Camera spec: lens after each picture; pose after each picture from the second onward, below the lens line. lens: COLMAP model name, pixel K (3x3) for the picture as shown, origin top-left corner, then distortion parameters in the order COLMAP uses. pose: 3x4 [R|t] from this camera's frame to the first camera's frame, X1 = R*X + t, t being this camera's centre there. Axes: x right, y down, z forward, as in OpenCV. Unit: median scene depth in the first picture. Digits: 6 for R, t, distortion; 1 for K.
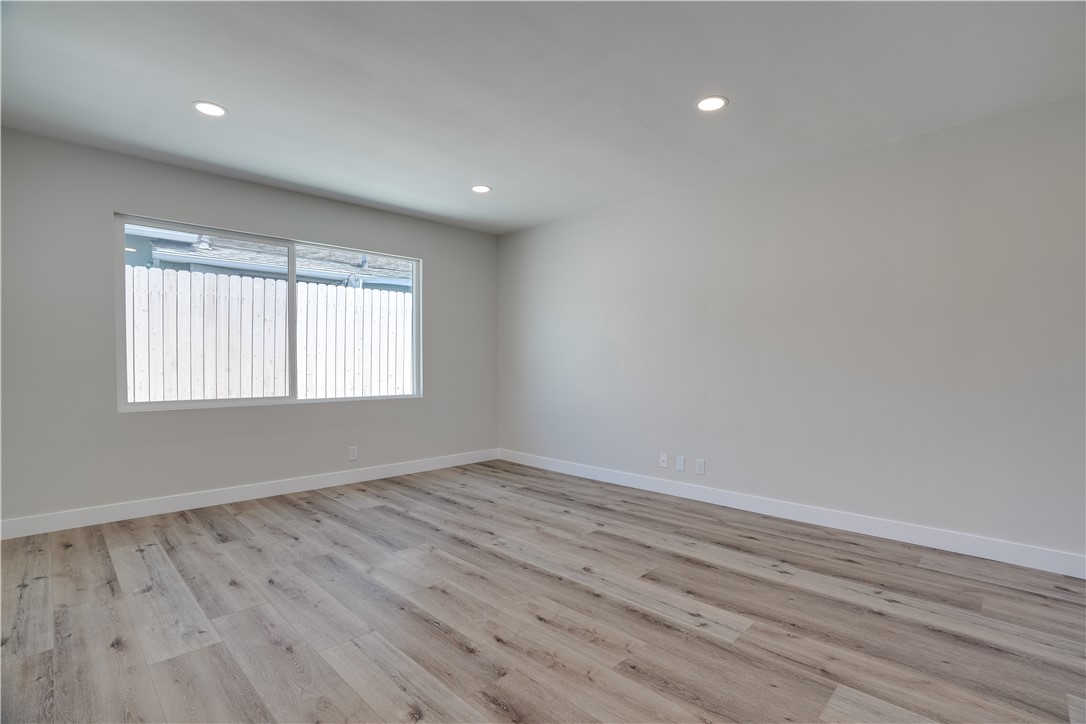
lens RADIAL K [[510.8, 0, 547.5], [0, 510.8, 359.1], [0, 0, 1]] dist [-0.066934, 0.027865]
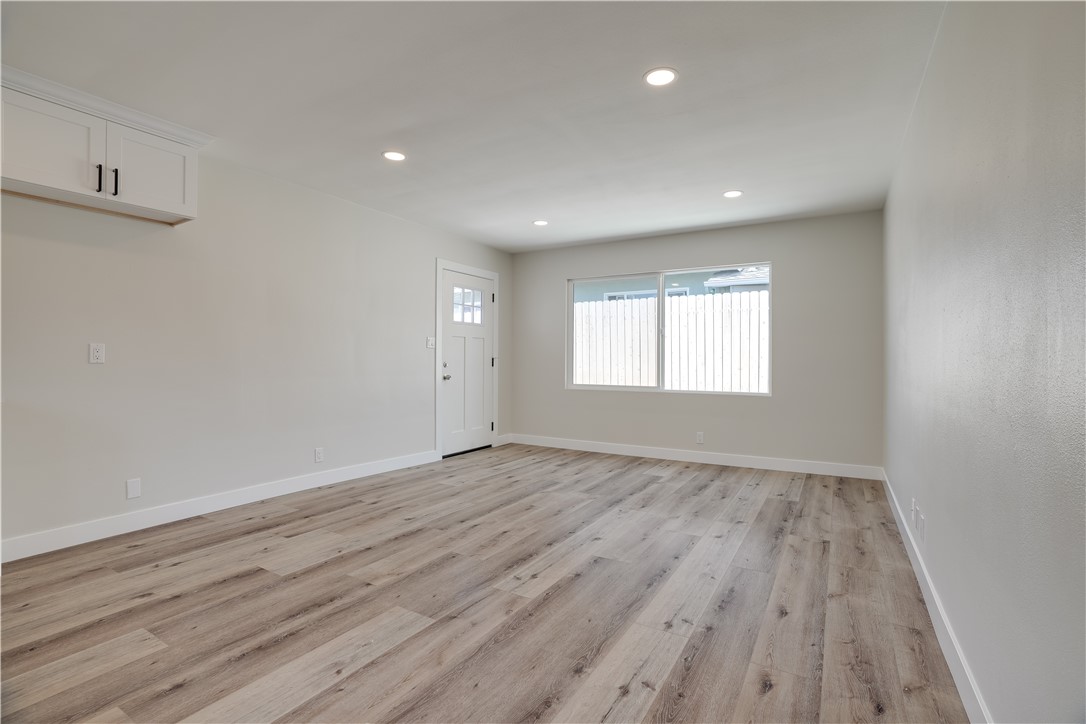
lens RADIAL K [[510.8, 0, 547.5], [0, 510.8, 359.1], [0, 0, 1]] dist [-0.066934, 0.027865]
pose [[0.229853, -0.006139, -0.973206, 1.058375], [0.001109, 0.999981, -0.006046, 0.009871], [0.973225, 0.000311, 0.229855, 0.555596]]
